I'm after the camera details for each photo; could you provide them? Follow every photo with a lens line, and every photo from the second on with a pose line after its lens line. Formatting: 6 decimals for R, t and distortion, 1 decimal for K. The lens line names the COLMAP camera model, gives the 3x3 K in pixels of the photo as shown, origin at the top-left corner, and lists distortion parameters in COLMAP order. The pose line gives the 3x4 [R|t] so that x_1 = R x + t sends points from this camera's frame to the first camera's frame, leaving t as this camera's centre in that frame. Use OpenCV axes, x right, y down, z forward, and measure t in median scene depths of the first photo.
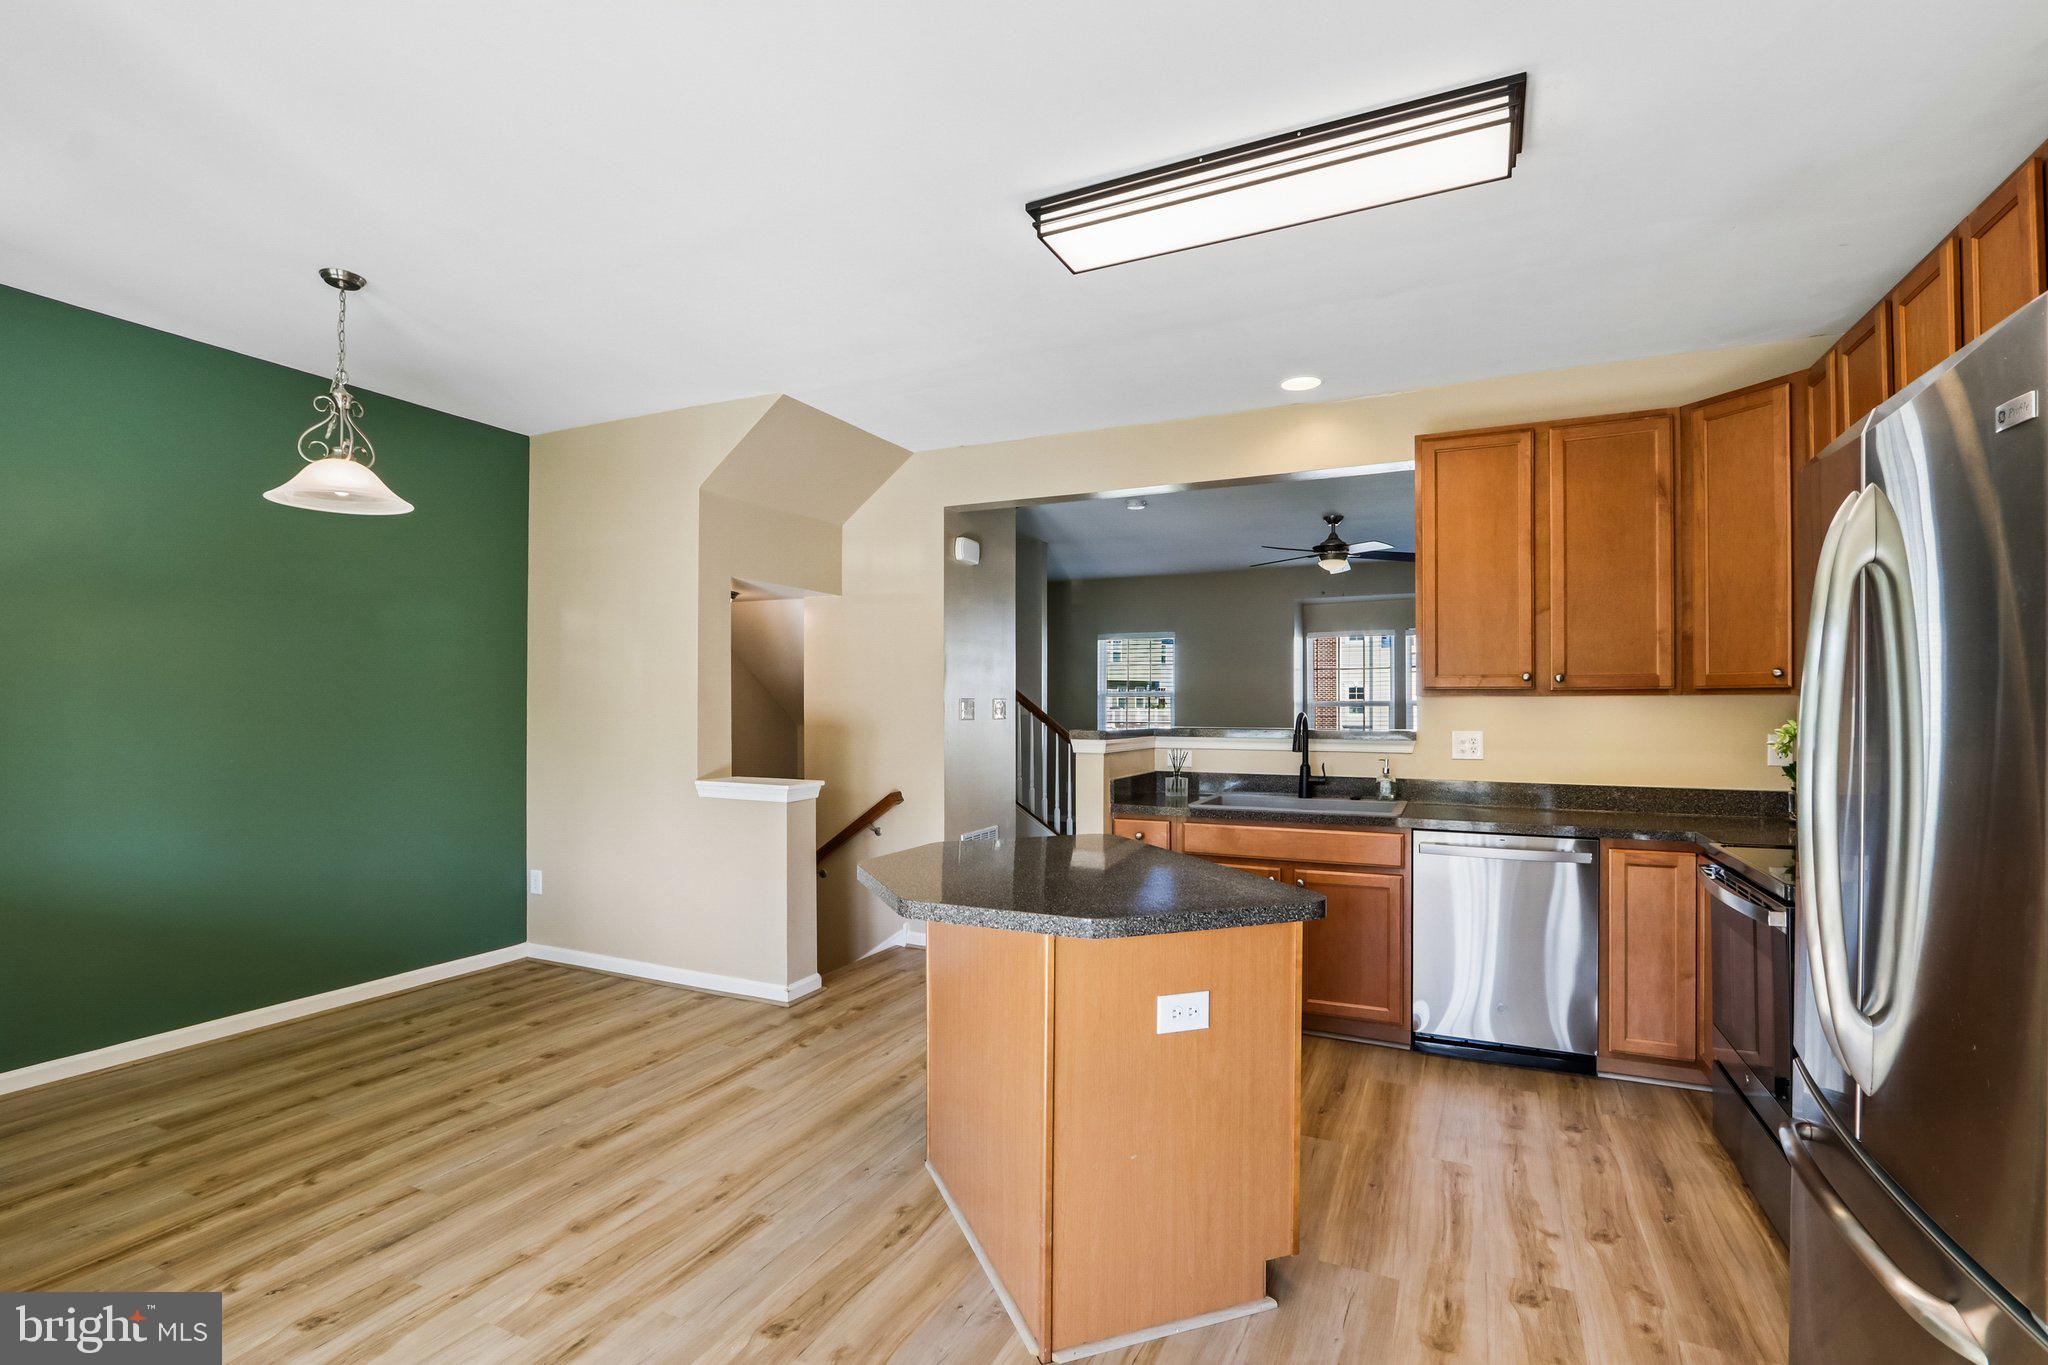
lens RADIAL K [[960.5, 0, 1020.3], [0, 960.5, 697.2], [0, 0, 1]] dist [-0.016588, 0.001629]
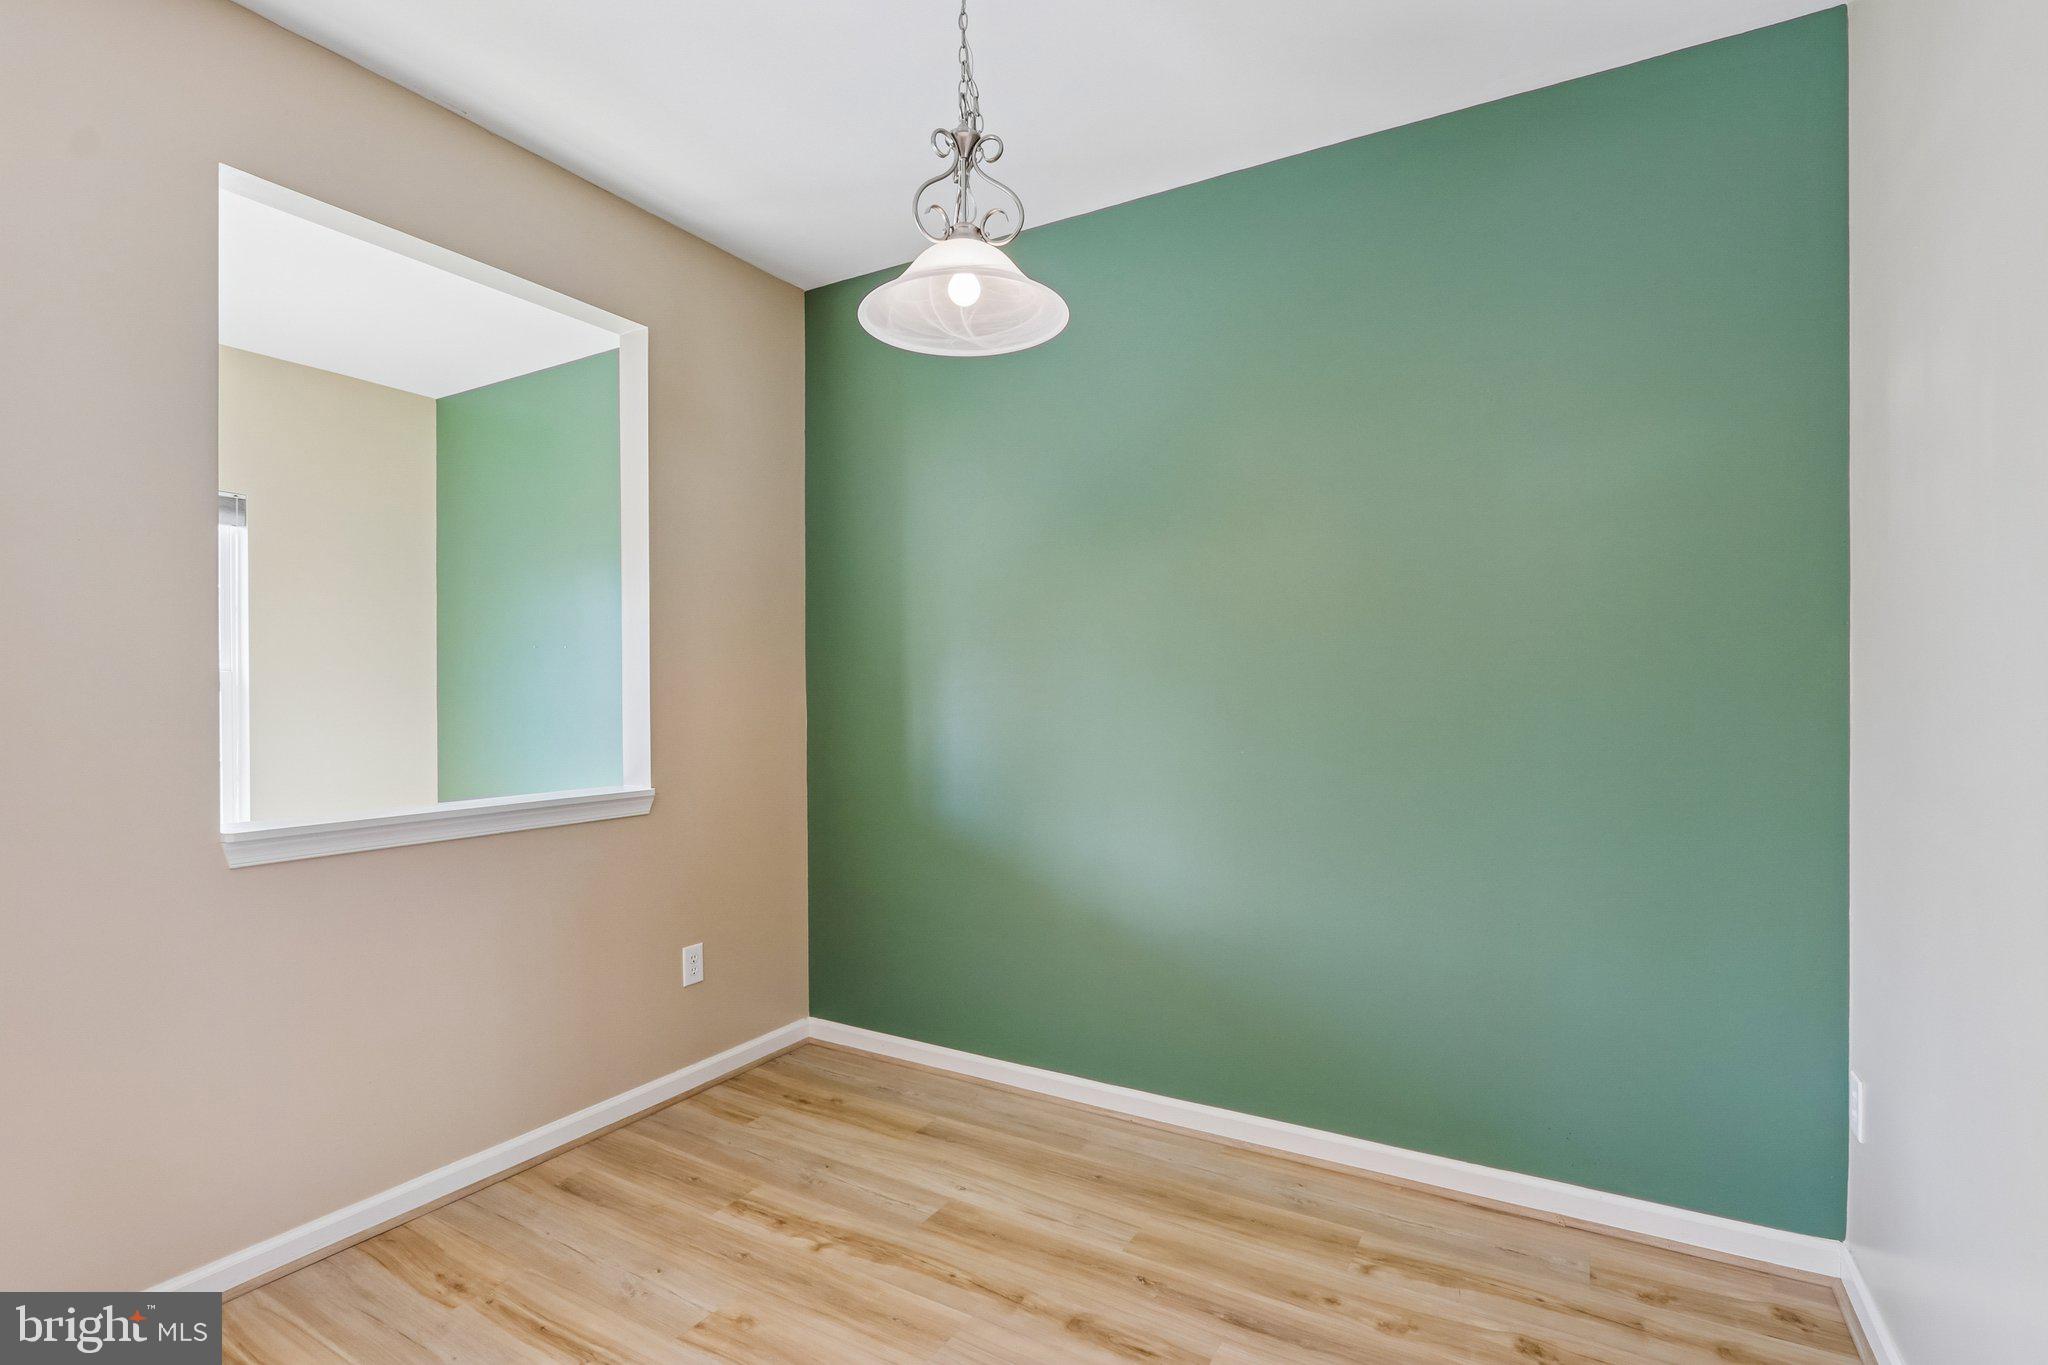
lens RADIAL K [[960.5, 0, 1015.4], [0, 960.5, 688.0], [0, 0, 1]] dist [-0.016588, 0.001629]
pose [[-0.093173, -0.006423, -0.995629, -0.095453], [0.009663, 0.999926, -0.007355, 0.019961], [0.995603, -0.010306, -0.093104, 0.877116]]
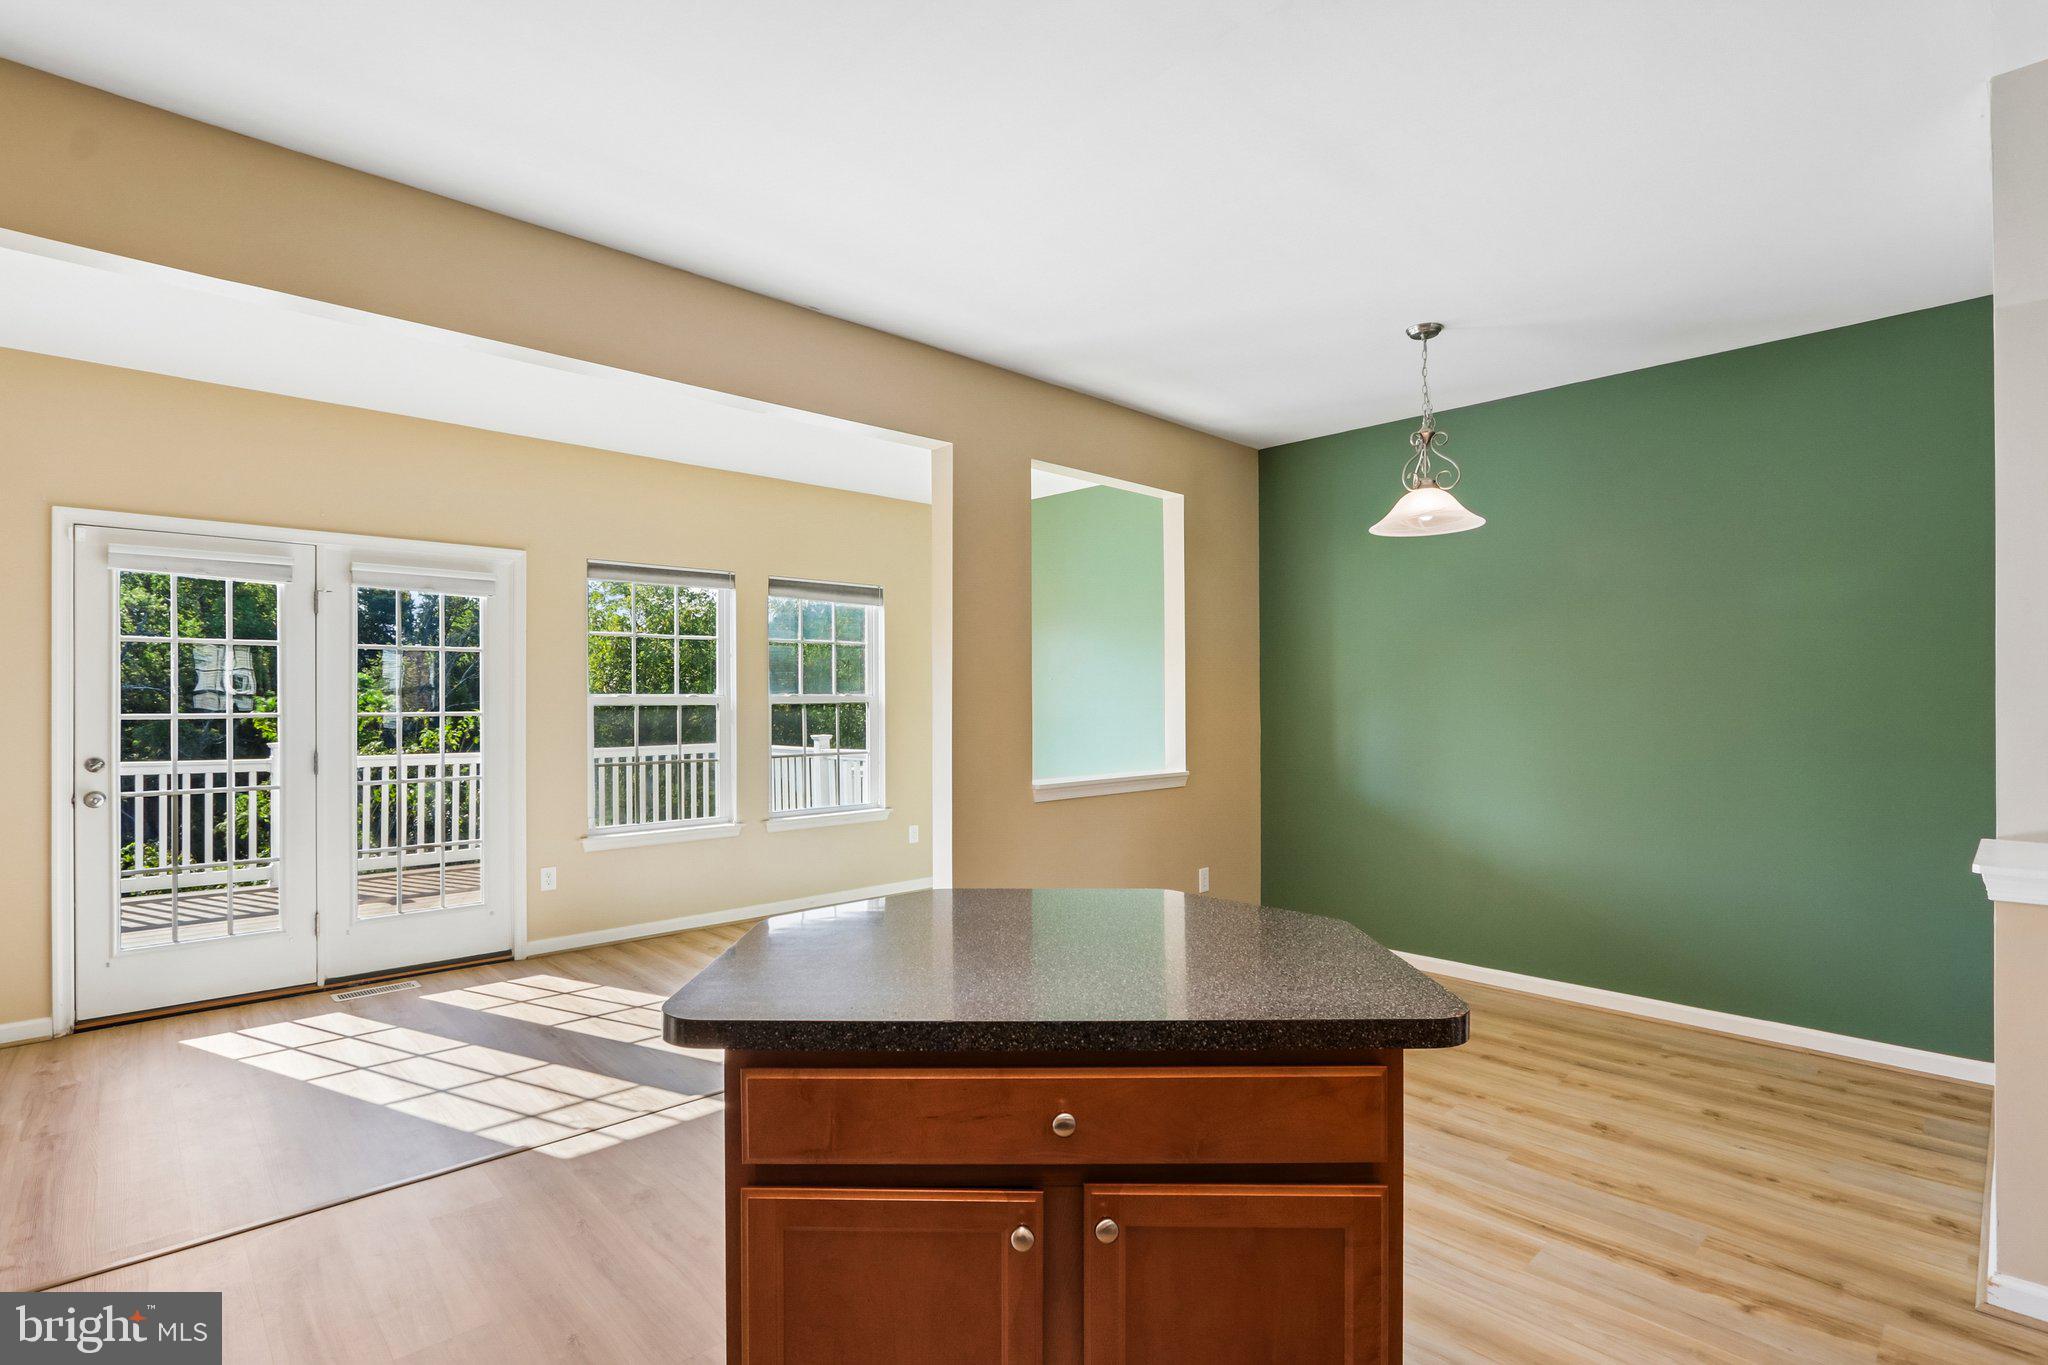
lens RADIAL K [[960.5, 0, 1020.0], [0, 960.5, 693.6], [0, 0, 1]] dist [-0.016588, 0.001629]
pose [[-0.362831, -0.008869, -0.931813, 0.439849], [0.006646, 0.999905, -0.012105, 0.002481], [0.931831, -0.010585, -0.362738, 0.775987]]
